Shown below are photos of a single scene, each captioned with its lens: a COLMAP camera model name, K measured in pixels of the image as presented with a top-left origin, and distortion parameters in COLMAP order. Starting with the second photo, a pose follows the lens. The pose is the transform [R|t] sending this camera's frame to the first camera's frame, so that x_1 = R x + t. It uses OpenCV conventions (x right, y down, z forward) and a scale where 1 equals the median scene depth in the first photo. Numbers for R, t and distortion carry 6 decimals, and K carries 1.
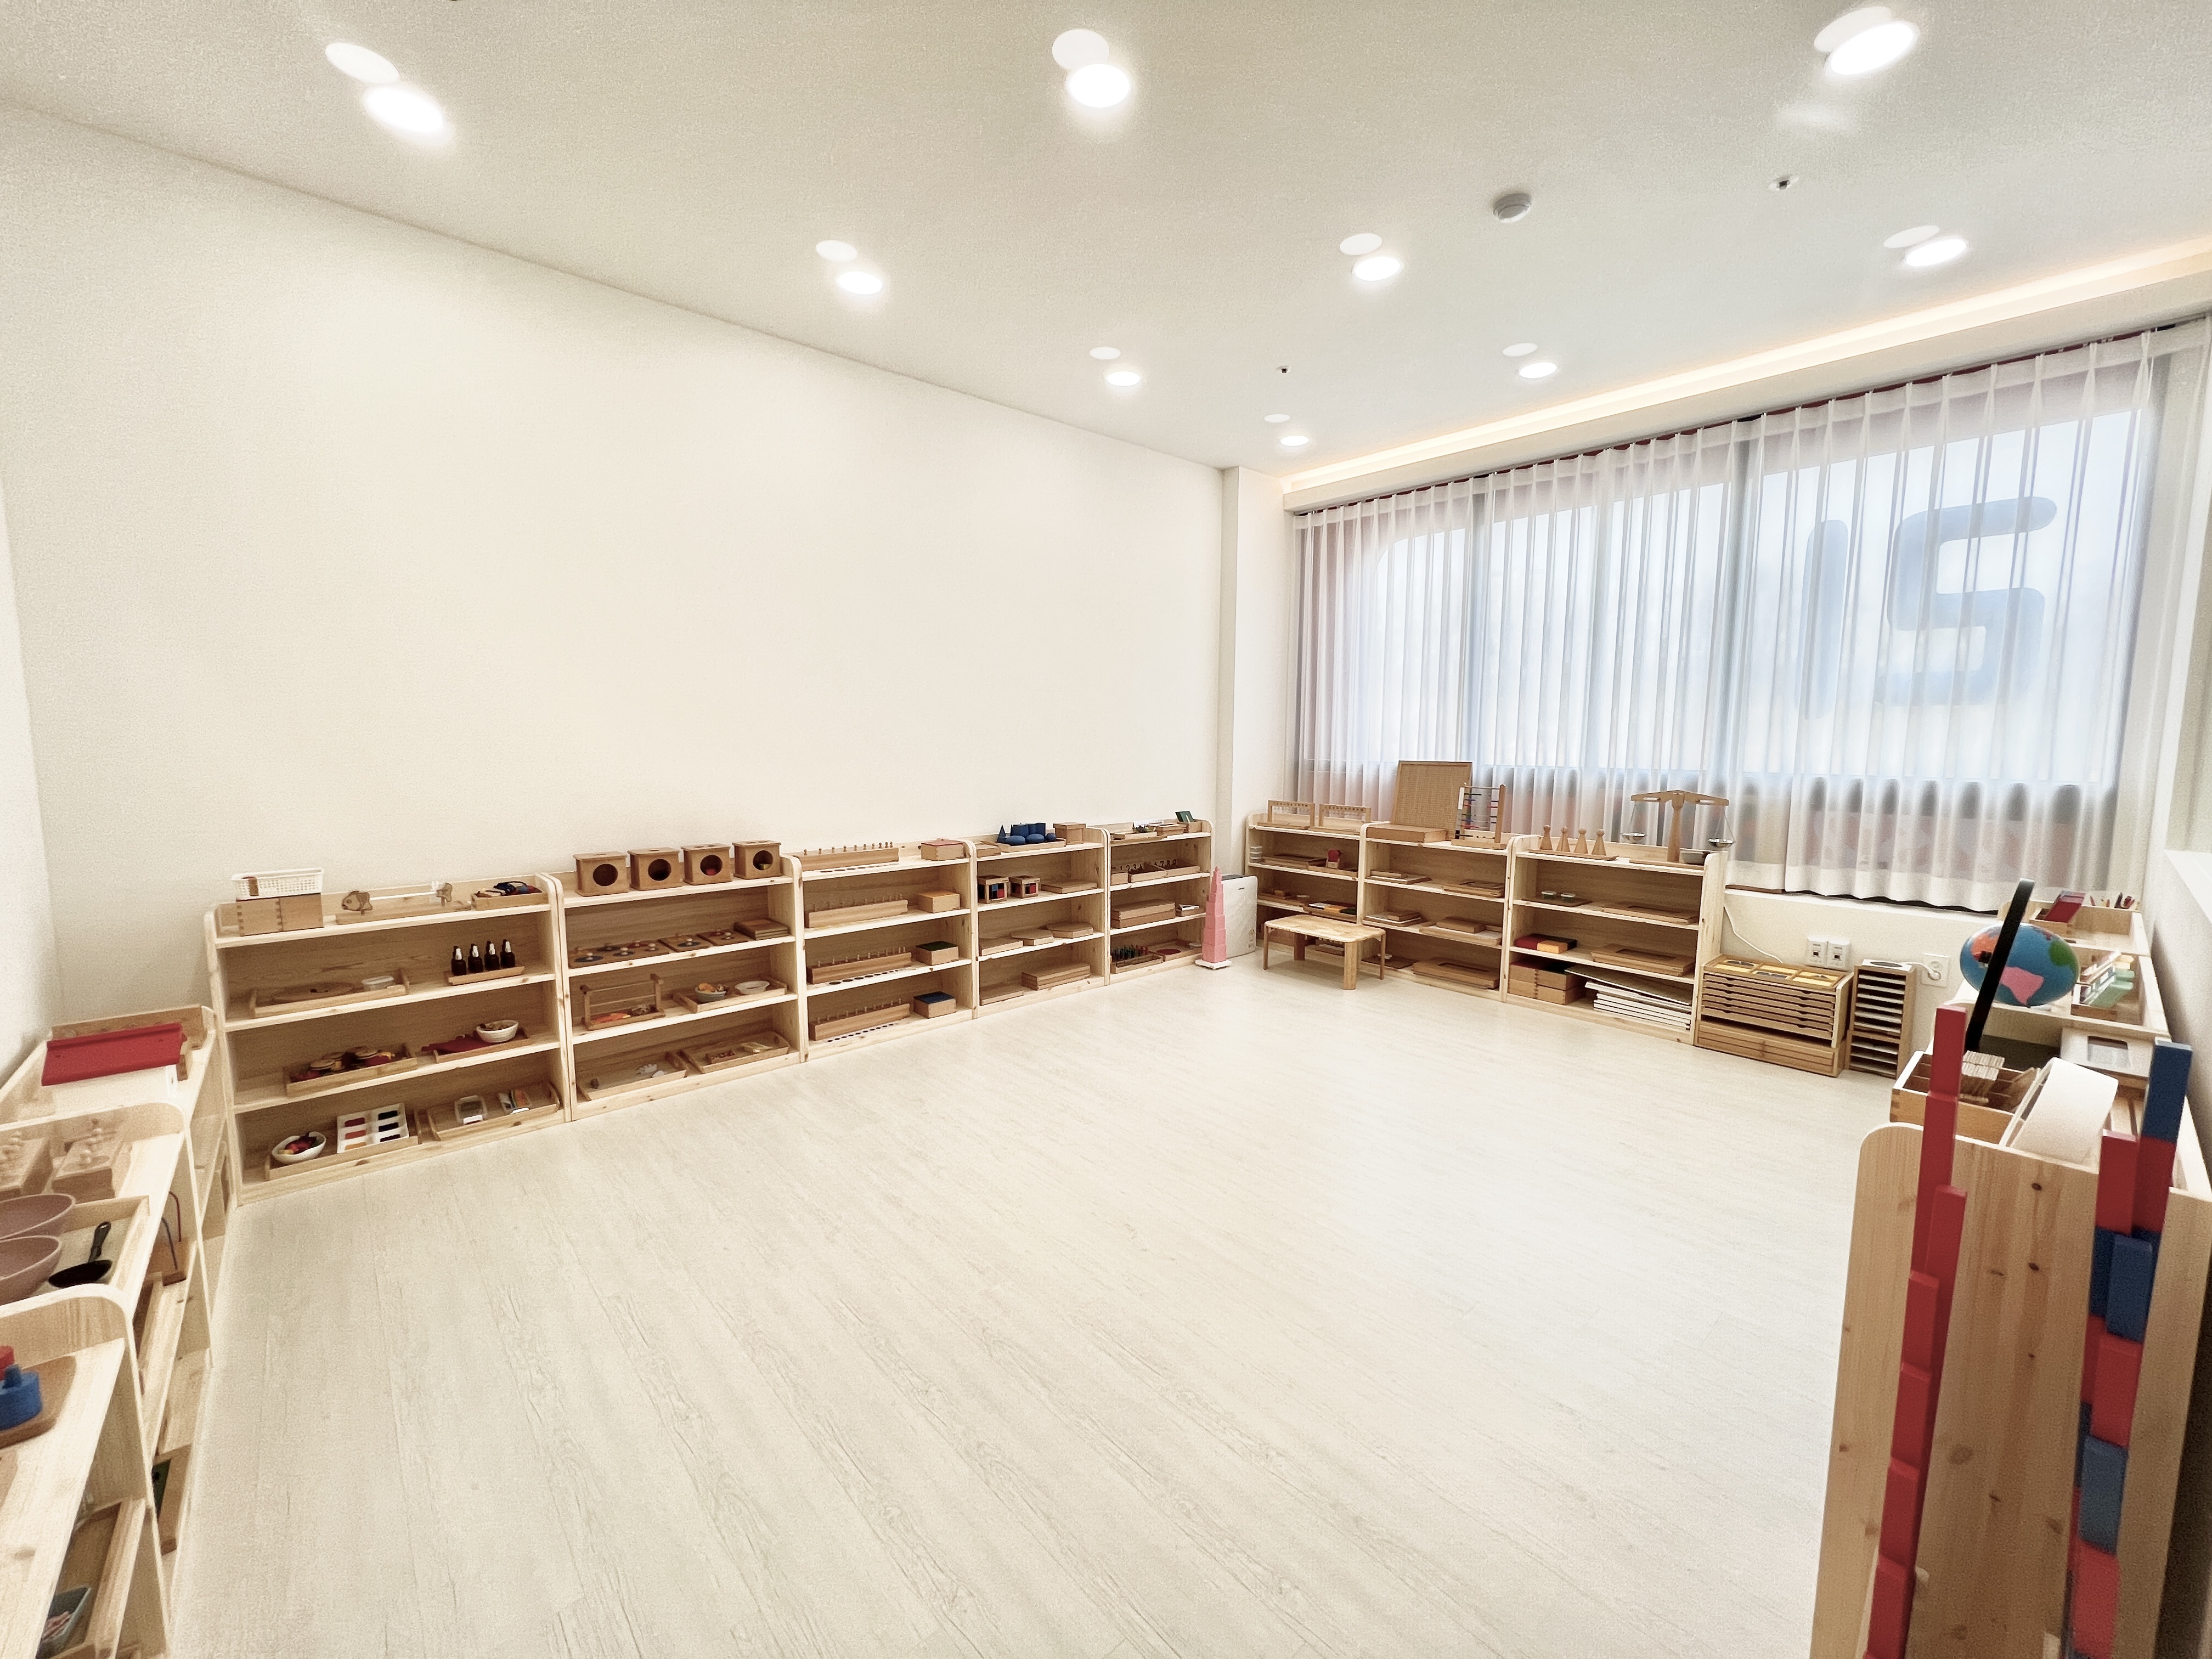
lens RADIAL K [[887.8, 0, 1096.5], [0, 887.8, 830.5], [0, 0, 1]] dist [0.000118, 0.000284]
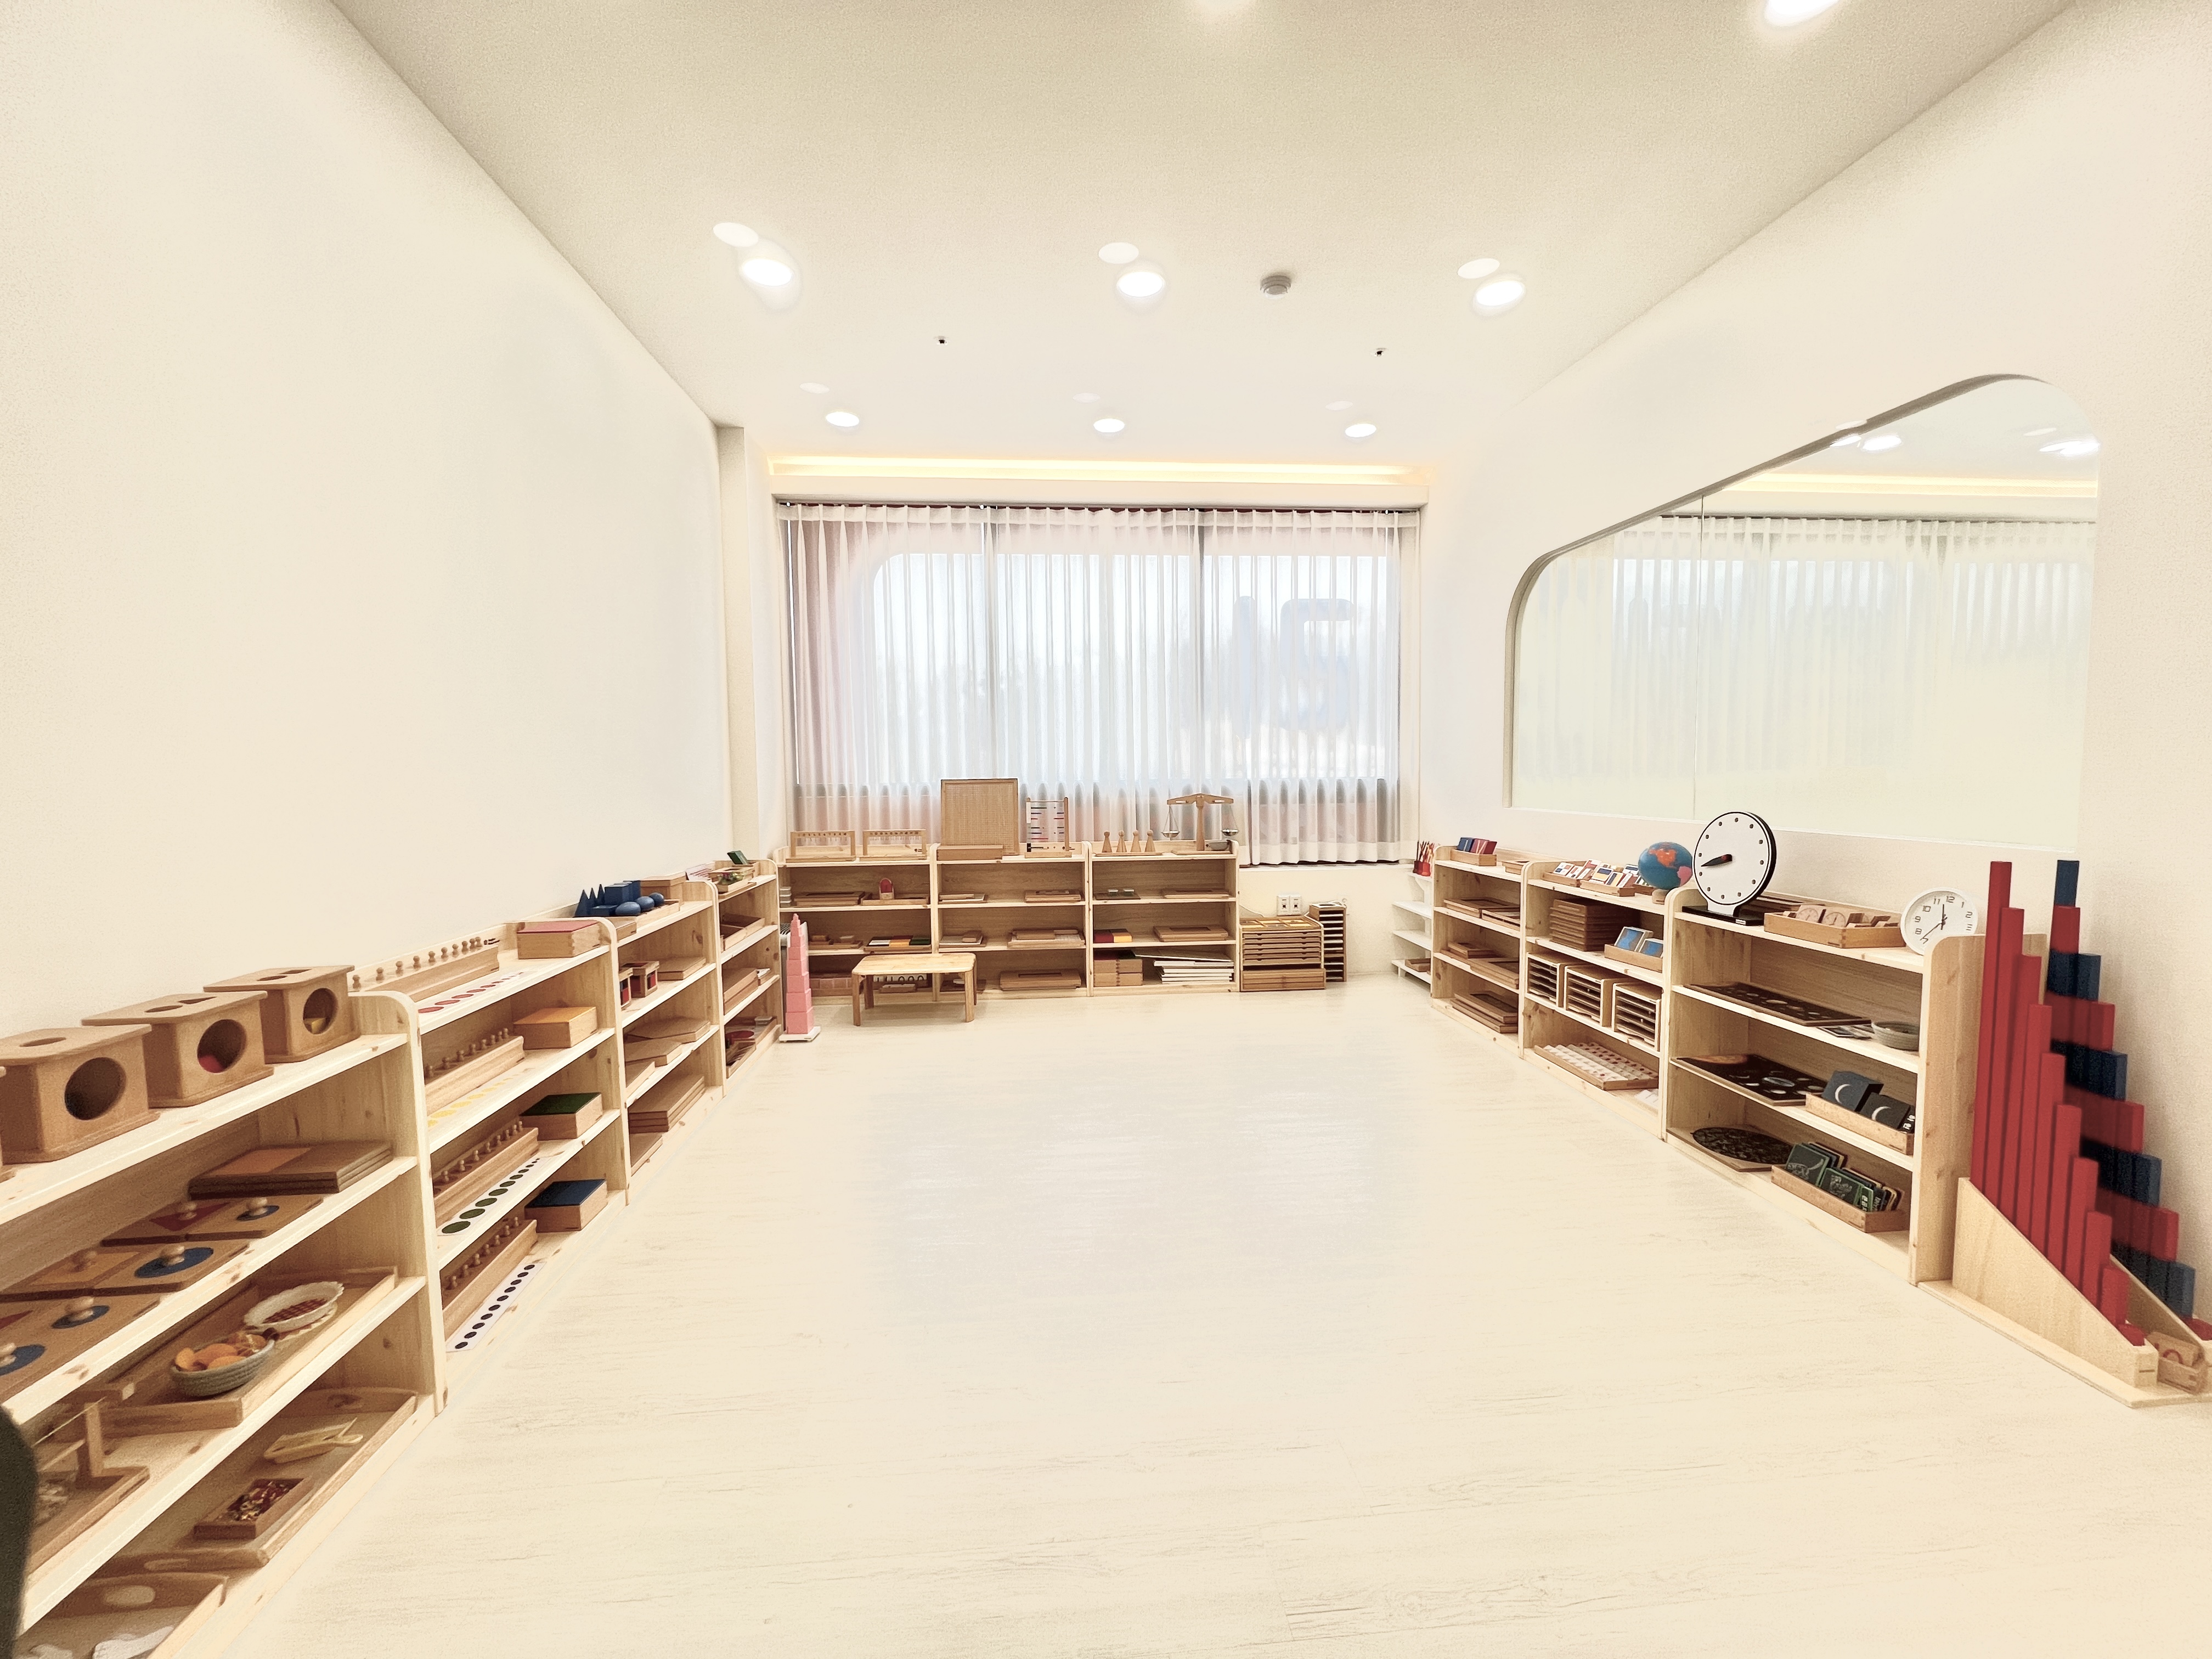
lens RADIAL K [[887.8, 0, 1101.8], [0, 887.8, 829.2], [0, 0, 1]] dist [0.000118, 0.000284]
pose [[0.600764, -0.067311, 0.796588, -0.396371], [0.100217, 0.994929, 0.008490, -0.018311], [-0.793120, 0.074731, 0.604463, 0.330044]]
